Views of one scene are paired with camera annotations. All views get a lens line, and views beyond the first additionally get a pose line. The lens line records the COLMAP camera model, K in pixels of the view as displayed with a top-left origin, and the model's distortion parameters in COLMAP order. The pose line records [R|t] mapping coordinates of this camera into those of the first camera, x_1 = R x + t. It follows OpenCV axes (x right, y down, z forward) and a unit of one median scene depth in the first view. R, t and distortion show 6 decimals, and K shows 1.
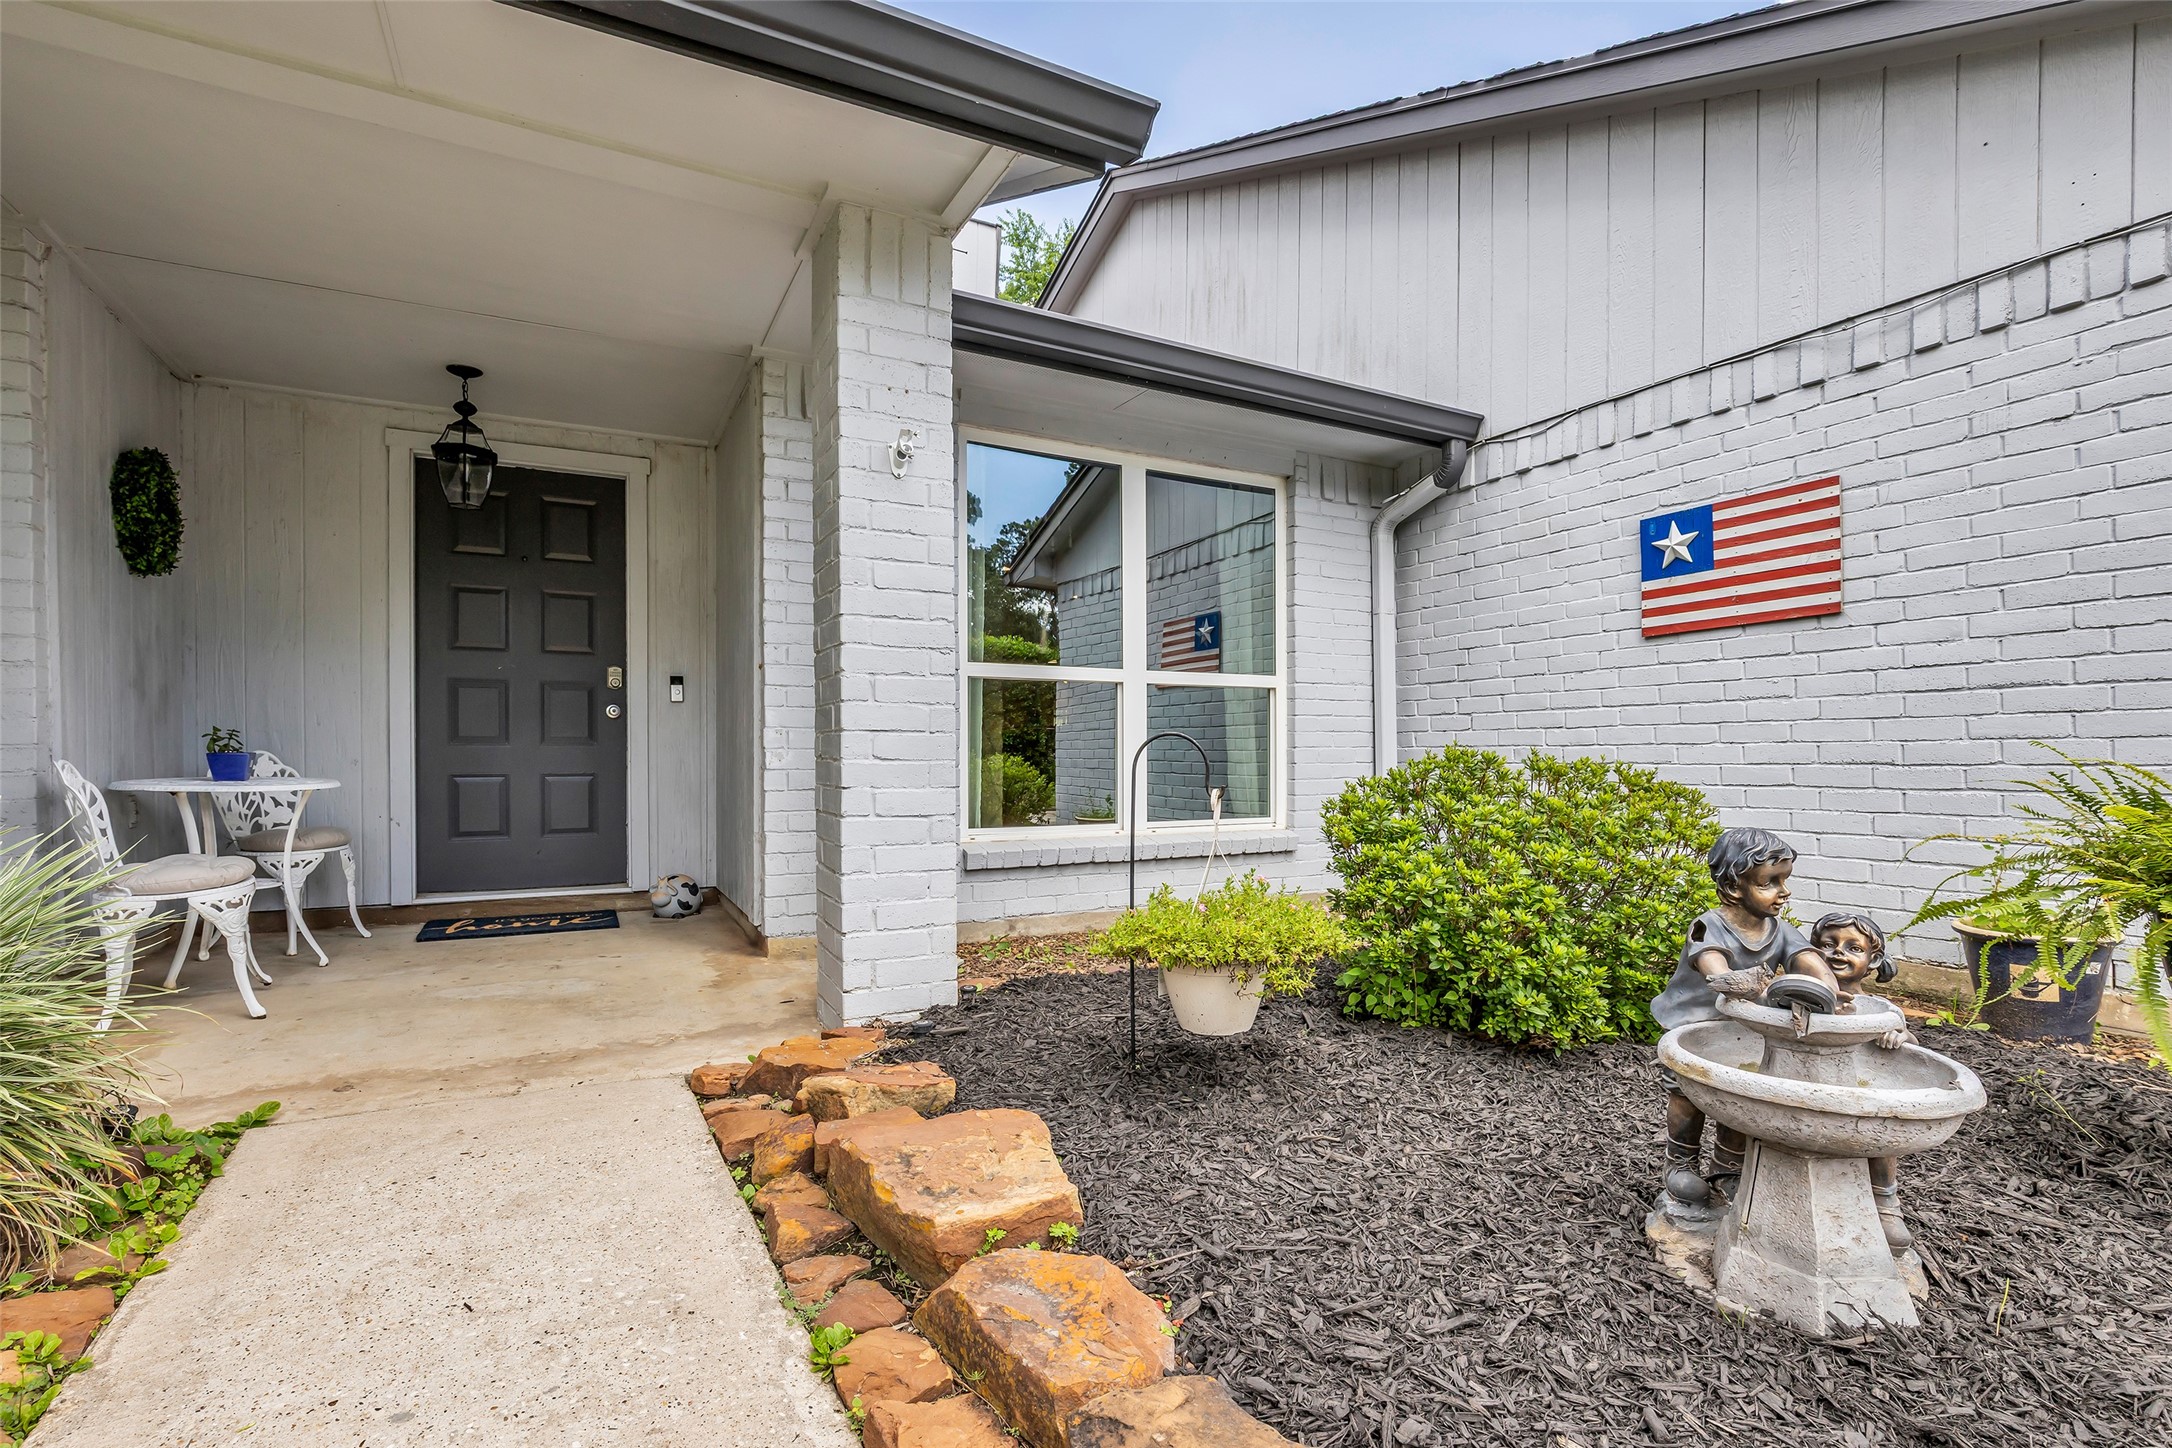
lens RADIAL K [[999.9, 0, 1072.9], [0, 999.9, 753.3], [0, 0, 1]] dist [-0.004266, -0.000510]
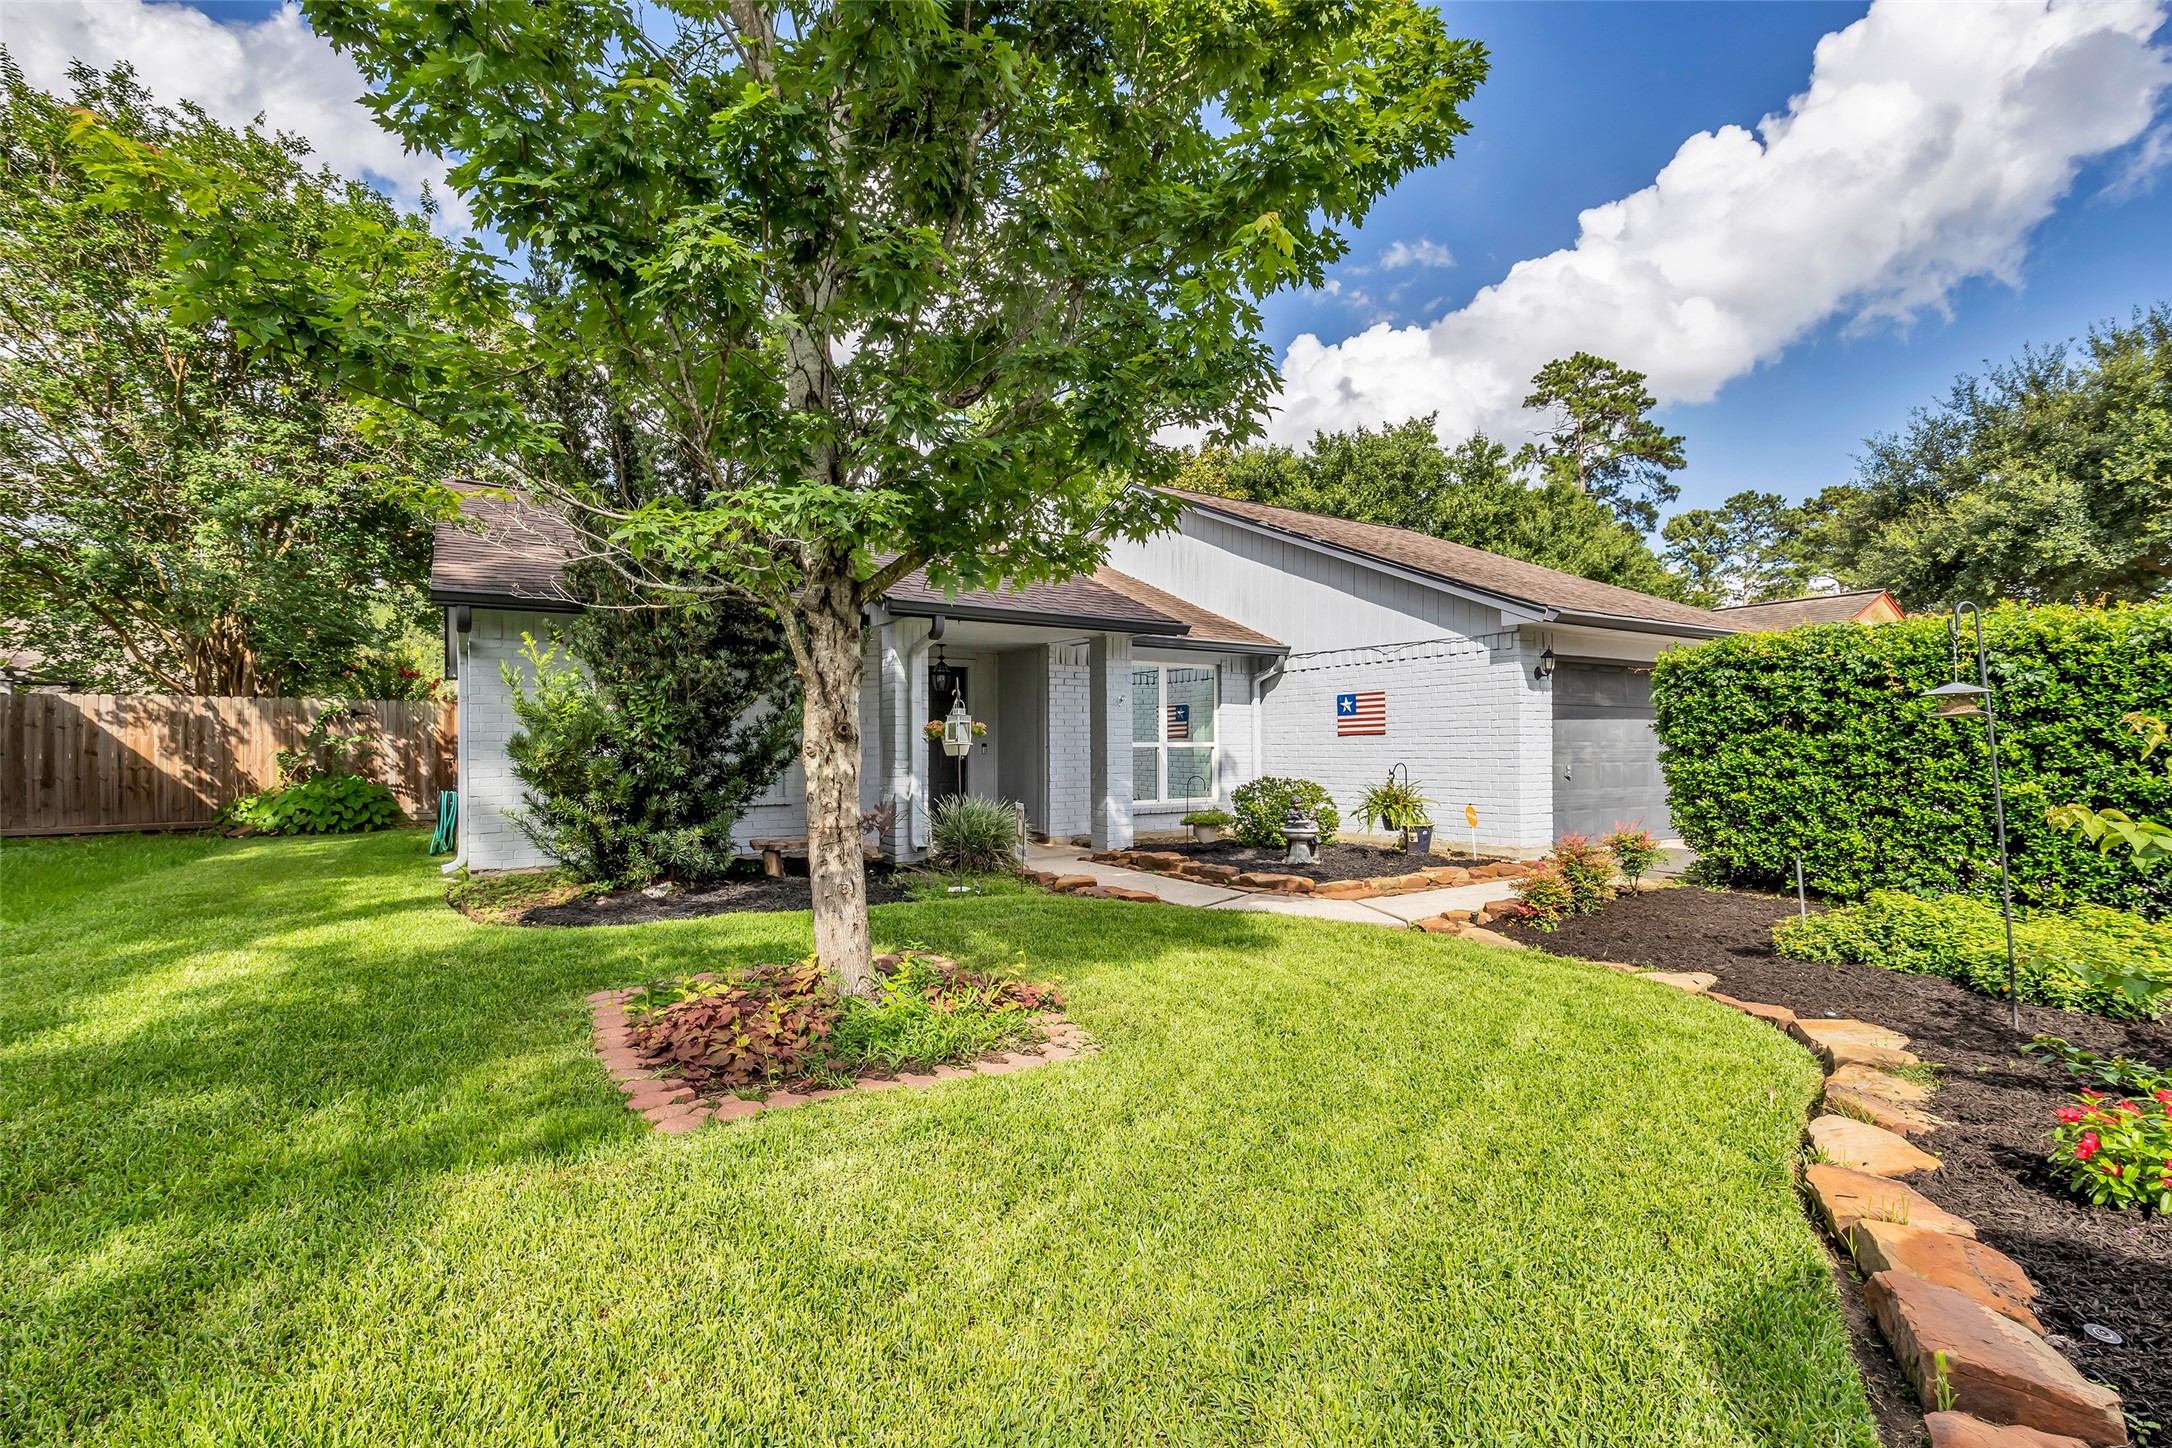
lens RADIAL K [[999.9, 0, 1091.0], [0, 999.9, 736.8], [0, 0, 1]] dist [-0.004266, -0.000510]
pose [[0.994684, -0.002243, 0.102948, -0.480567], [0.003090, 0.999963, -0.008071, -0.091950], [-0.102926, 0.008346, 0.994654, -1.941795]]
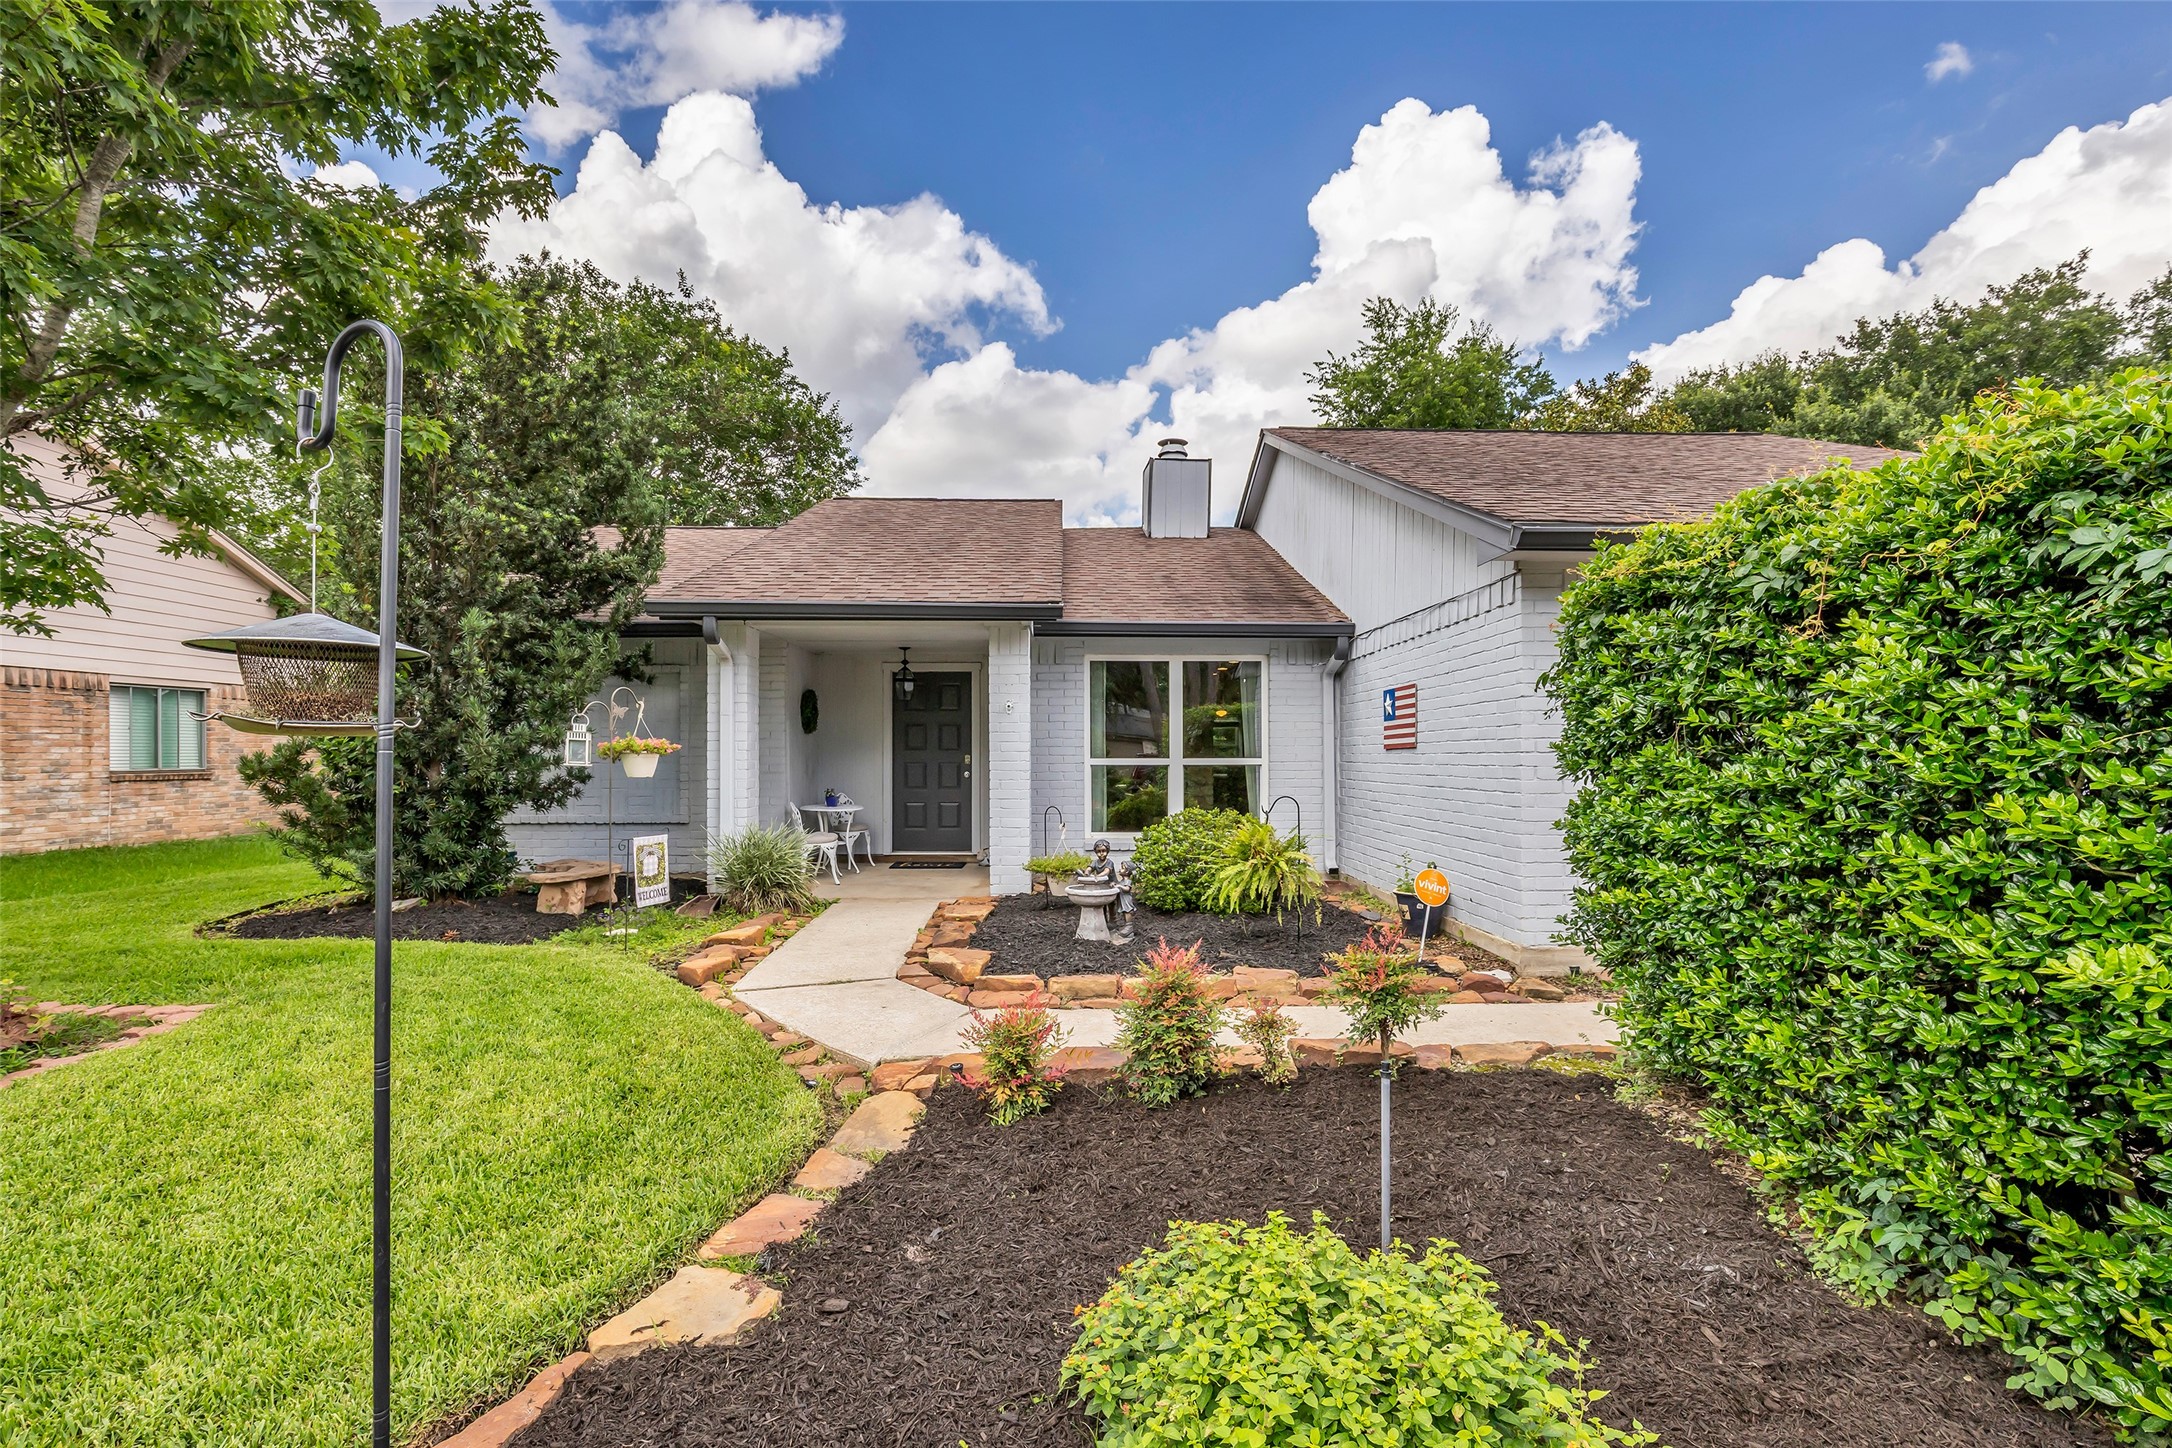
lens RADIAL K [[999.9, 0, 1082.0], [0, 999.9, 736.4], [0, 0, 1]] dist [-0.004266, -0.000510]
pose [[0.894820, -0.006951, -0.446373, 0.960791], [-0.000930, 0.999848, -0.017434, -0.110359], [0.446426, 0.016015, 0.894677, -1.113068]]
